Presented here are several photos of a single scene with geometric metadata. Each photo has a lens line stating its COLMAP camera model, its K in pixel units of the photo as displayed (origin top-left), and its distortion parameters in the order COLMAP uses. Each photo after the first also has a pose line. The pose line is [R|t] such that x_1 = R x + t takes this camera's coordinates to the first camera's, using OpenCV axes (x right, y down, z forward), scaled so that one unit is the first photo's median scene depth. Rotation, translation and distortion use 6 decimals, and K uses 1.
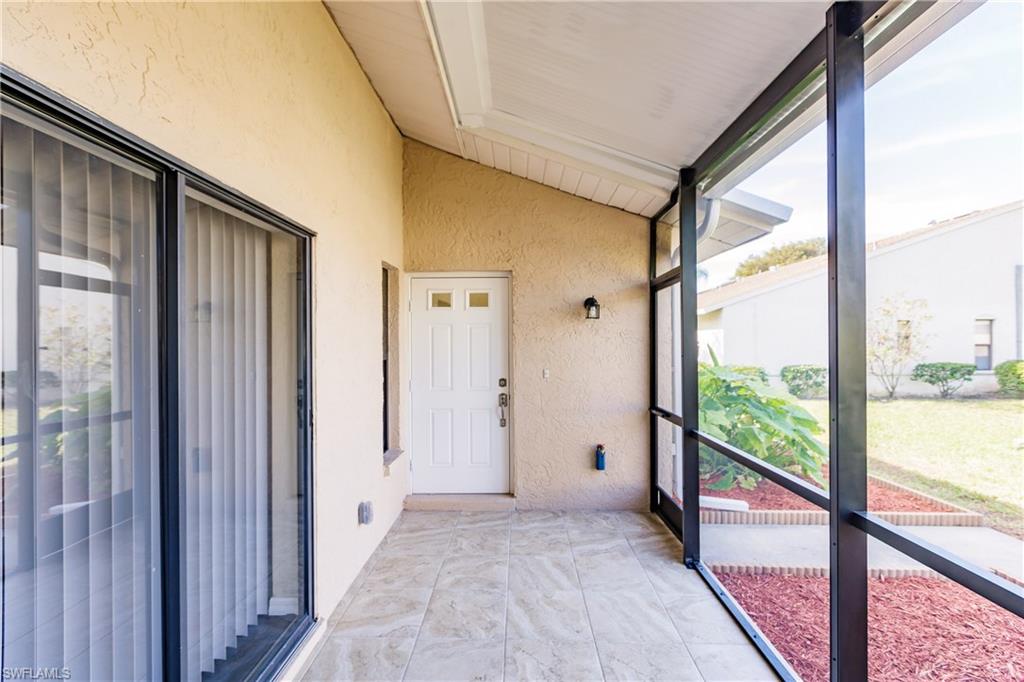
lens RADIAL K [[457.3, 0, 515.3], [0, 457.3, 342.1], [0, 0, 1]] dist [0.002106, -0.000474]
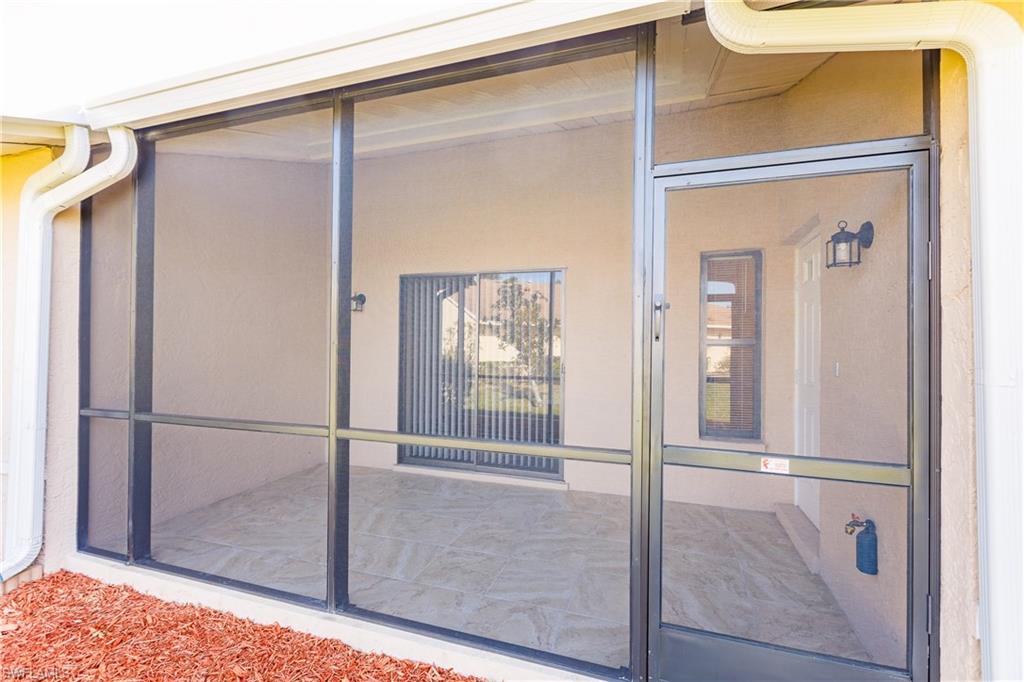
lens RADIAL K [[457.3, 0, 515.7], [0, 457.3, 340.4], [0, 0, 1]] dist [0.002106, -0.000474]
pose [[-0.318465, -0.009146, -0.947891, 0.867245], [-0.006837, 0.999950, -0.007351, 0.040814], [0.947910, 0.004140, -0.318511, 0.894805]]
